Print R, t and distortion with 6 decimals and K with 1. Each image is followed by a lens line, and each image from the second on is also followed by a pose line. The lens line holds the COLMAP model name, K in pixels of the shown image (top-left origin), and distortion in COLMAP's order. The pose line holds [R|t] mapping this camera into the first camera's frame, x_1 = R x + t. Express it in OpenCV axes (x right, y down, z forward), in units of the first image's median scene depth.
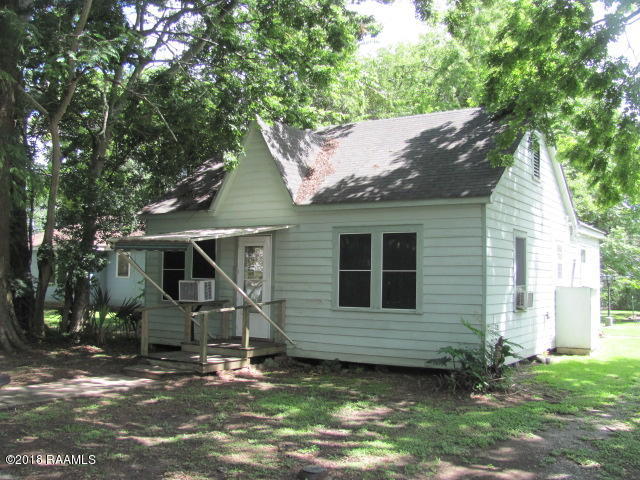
lens RADIAL K [[679.4, 0, 320.0], [0, 679.4, 240.0], [0, 0, 1]] dist [-0.201199, 0.298414]
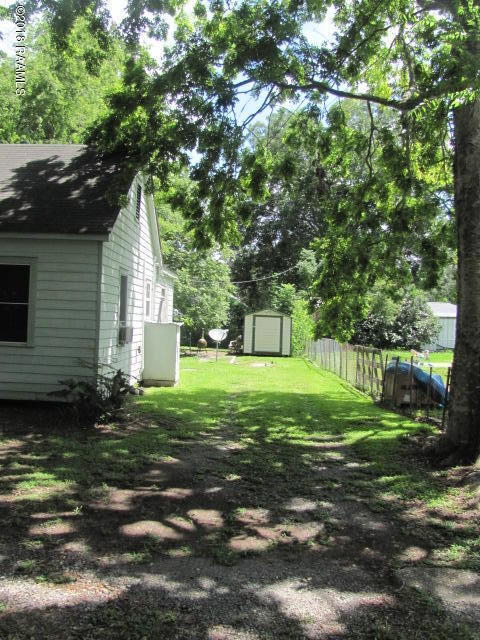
lens RADIAL K [[679.4, 0, 240.0], [0, 679.4, 320.0], [0, 0, 1]] dist [-0.201199, 0.298414]
pose [[0.853060, 0.020319, 0.521417, -0.100883], [-0.056297, 0.996993, 0.053254, -0.000567], [-0.518767, -0.074783, 0.851639, 0.000293]]
